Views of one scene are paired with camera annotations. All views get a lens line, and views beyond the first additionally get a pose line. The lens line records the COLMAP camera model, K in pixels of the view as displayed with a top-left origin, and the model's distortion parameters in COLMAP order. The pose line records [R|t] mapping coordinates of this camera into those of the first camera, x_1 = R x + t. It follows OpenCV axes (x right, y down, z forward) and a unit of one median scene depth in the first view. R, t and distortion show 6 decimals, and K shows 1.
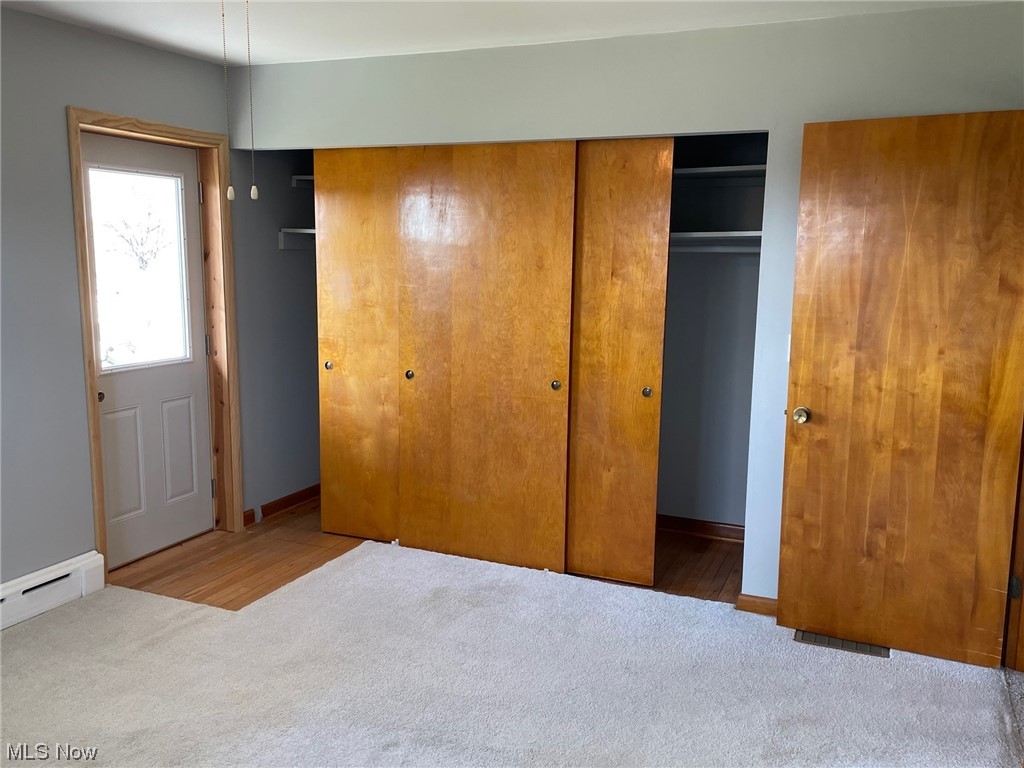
lens RADIAL K [[878.2, 0, 512.0], [0, 878.2, 384.0], [0, 0, 1]] dist [0.047664, -0.004497]
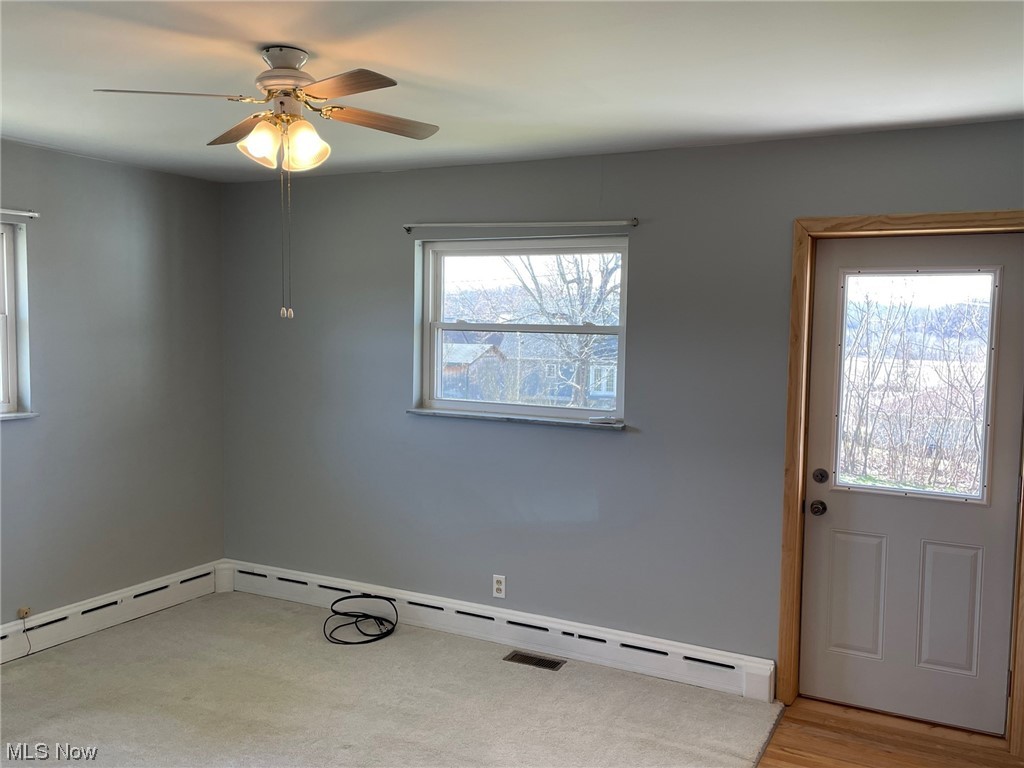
lens RADIAL K [[878.2, 0, 512.0], [0, 878.2, 384.0], [0, 0, 1]] dist [0.047664, -0.004497]
pose [[-0.055014, 0.061205, -0.996608, 0.486525], [-0.169888, 0.982992, 0.069747, -0.128093], [0.983927, 0.173149, -0.043680, 0.686900]]
